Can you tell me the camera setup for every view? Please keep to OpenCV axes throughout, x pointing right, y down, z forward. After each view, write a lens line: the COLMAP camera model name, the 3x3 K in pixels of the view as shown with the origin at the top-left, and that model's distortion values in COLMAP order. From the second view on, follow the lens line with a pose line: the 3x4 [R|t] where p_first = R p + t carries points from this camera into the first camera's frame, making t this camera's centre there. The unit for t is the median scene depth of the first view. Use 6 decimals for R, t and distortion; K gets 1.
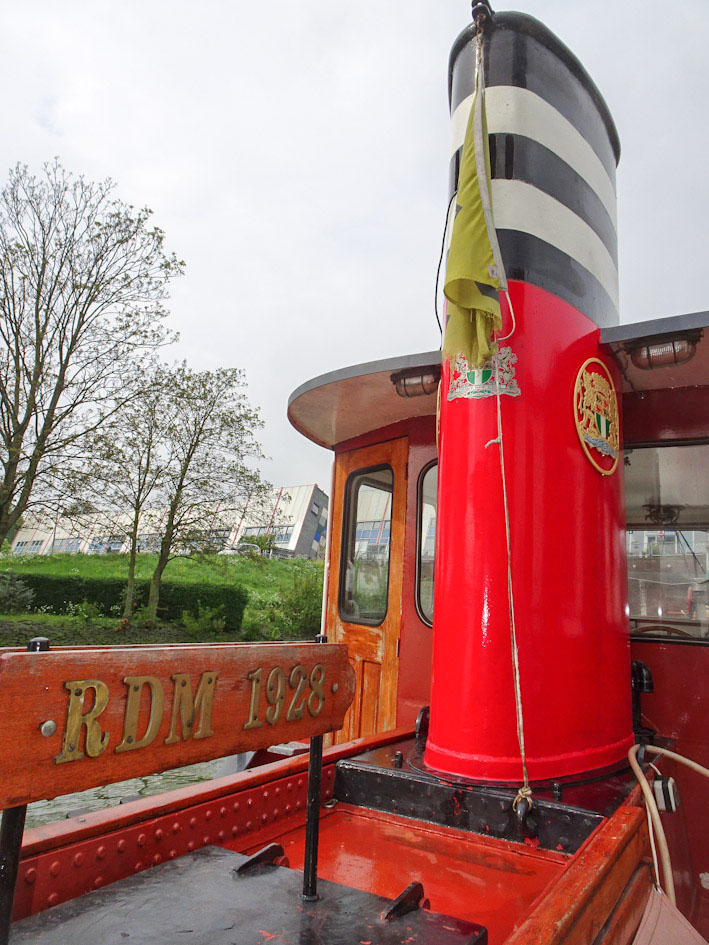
lens RADIAL K [[672.7, 0, 354.5], [0, 672.7, 472.5], [0, 0, 1]] dist [0.009164, 0.002451]
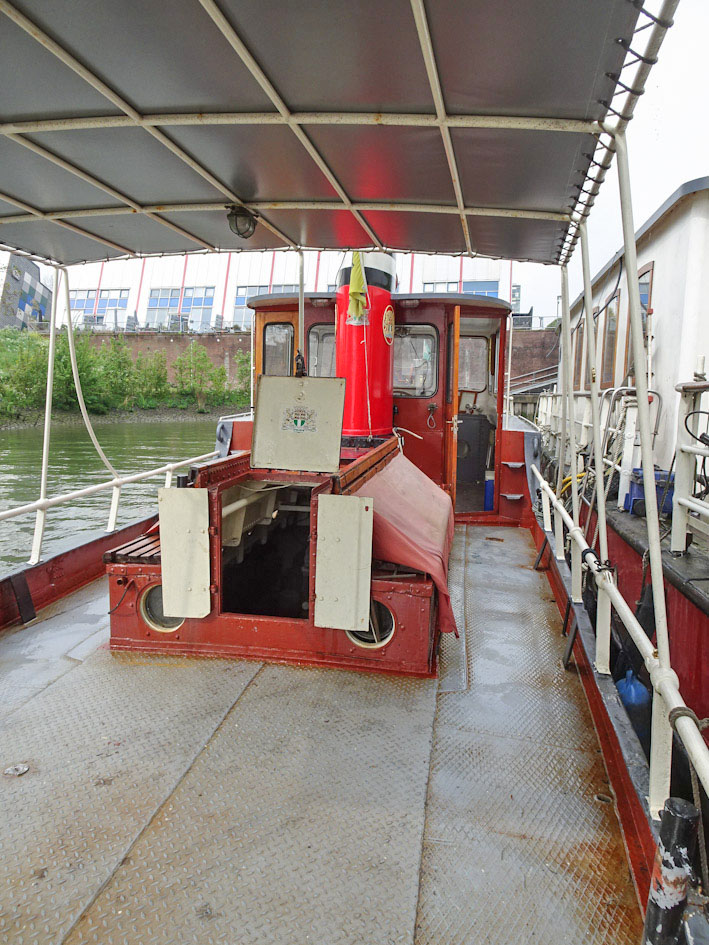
lens RADIAL K [[688.8, 0, 354.5], [0, 688.8, 472.5], [0, 0, 1]] dist [0.017522, 0.001020]
pose [[0.912767, -0.070721, 0.402312, -0.804599], [-0.065625, 0.946716, 0.315311, -0.322869], [-0.403175, -0.314208, 0.859490, -1.365941]]
